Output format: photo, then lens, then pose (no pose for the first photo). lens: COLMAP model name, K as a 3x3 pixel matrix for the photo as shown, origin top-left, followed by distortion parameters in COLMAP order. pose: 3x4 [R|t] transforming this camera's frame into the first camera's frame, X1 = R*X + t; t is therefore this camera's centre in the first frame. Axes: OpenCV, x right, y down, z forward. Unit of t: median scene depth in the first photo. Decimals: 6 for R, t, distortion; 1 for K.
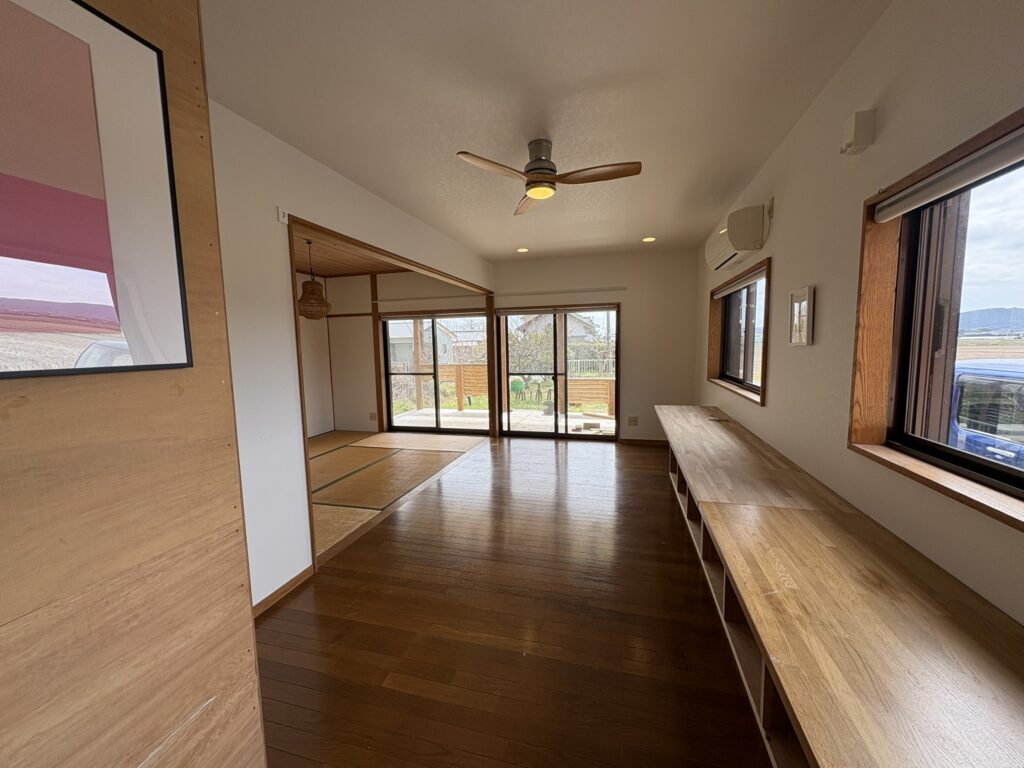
lens RADIAL K [[410.4, 0, 512.2], [0, 410.4, 384.9], [0, 0, 1]] dist [-0.001244, 0.000106]
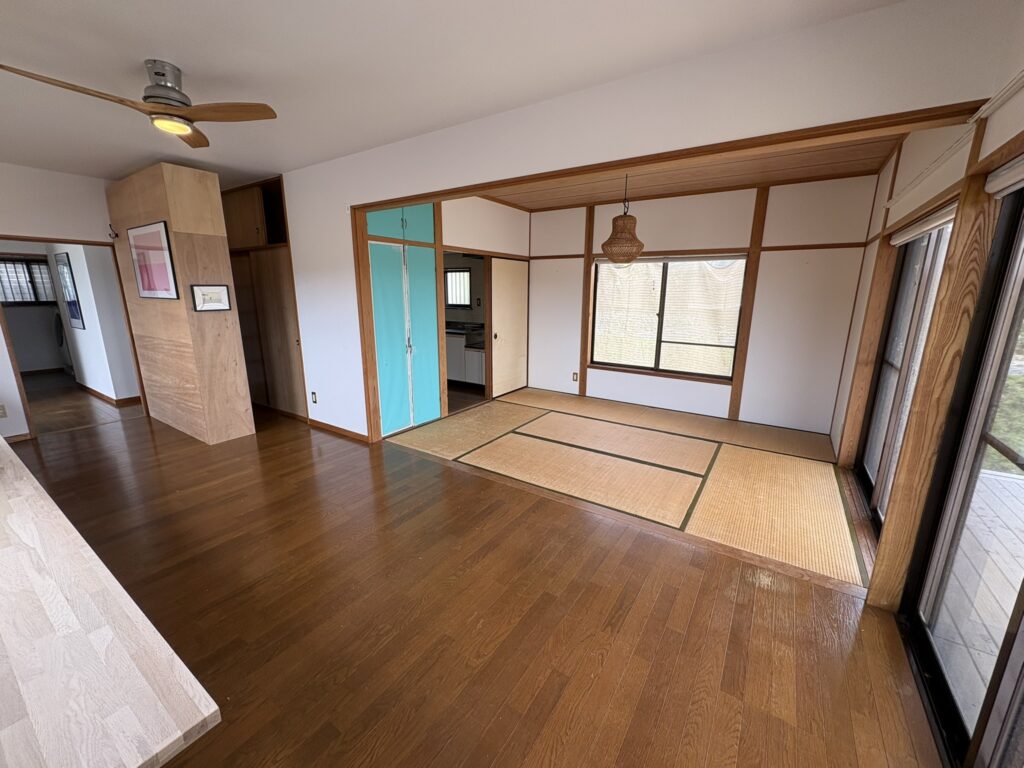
lens RADIAL K [[410.4, 0, 511.7], [0, 410.4, 383.2], [0, 0, 1]] dist [-0.001244, 0.000106]
pose [[-0.317724, 0.231191, -0.919566, 0.503431], [-0.095839, 0.957022, 0.273722, -0.163525], [0.943327, 0.175098, -0.281912, 1.311802]]
